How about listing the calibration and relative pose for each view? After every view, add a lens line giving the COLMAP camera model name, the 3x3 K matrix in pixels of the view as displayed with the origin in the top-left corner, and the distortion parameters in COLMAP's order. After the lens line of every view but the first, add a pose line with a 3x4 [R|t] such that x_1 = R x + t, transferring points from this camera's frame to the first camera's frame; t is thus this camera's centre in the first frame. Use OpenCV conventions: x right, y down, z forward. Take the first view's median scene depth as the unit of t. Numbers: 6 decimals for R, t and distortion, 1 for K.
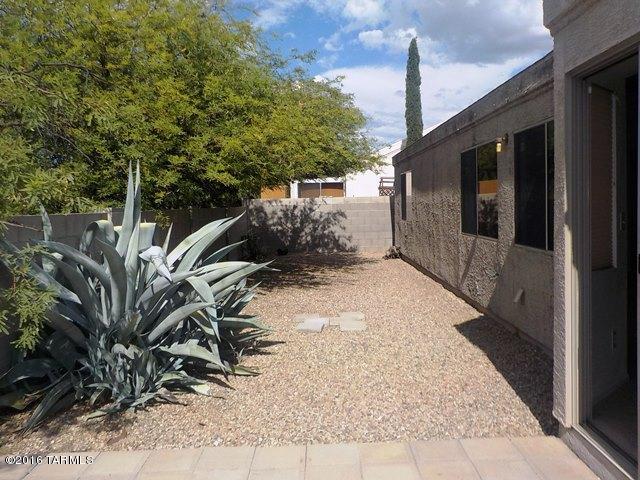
lens RADIAL K [[567.0, 0, 321.6], [0, 567.0, 208.5], [0, 0, 1]] dist [0.008828, 0.003093]
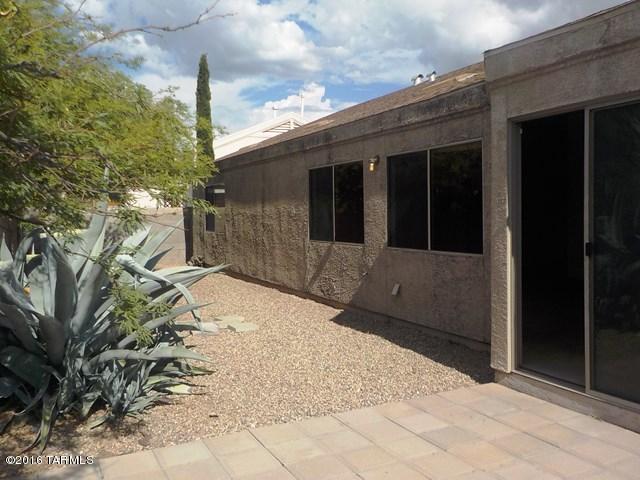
lens RADIAL K [[567.0, 0, 321.6], [0, 567.0, 208.5], [0, 0, 1]] dist [0.008828, 0.003093]
pose [[0.900045, 0.016596, 0.435481, -0.427113], [-0.005946, 0.999649, -0.025807, 0.016836], [-0.435757, 0.020638, 0.899828, -0.039853]]
